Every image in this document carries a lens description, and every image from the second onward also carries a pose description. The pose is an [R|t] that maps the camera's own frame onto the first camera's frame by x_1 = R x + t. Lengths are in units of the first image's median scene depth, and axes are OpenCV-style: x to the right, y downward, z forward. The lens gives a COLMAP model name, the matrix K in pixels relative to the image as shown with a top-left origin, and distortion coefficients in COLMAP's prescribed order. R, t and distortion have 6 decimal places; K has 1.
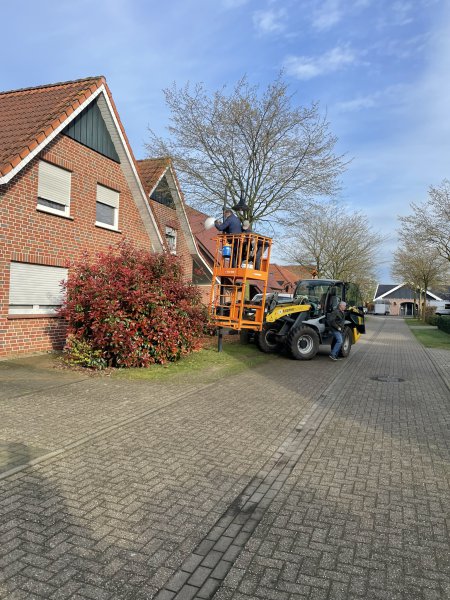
lens RADIAL K [[450.3, 0, 226.3], [0, 450.3, 300.9], [0, 0, 1]] dist [0.069238, -0.088615]
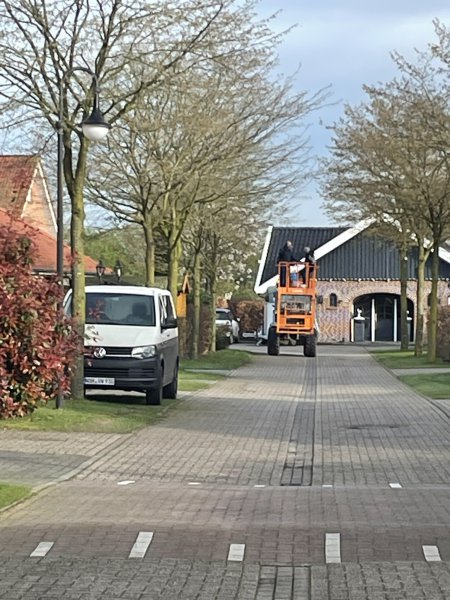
lens RADIAL K [[2288.7, 0, 224.9], [0, 2288.7, 300.1], [0, 0, 1]] dist [0.087355, 0.000000]
pose [[0.949709, -0.026254, 0.312033, -0.115802], [0.026417, 0.999644, 0.003708, -0.000342], [-0.312019, 0.004722, 0.950064, -0.272920]]
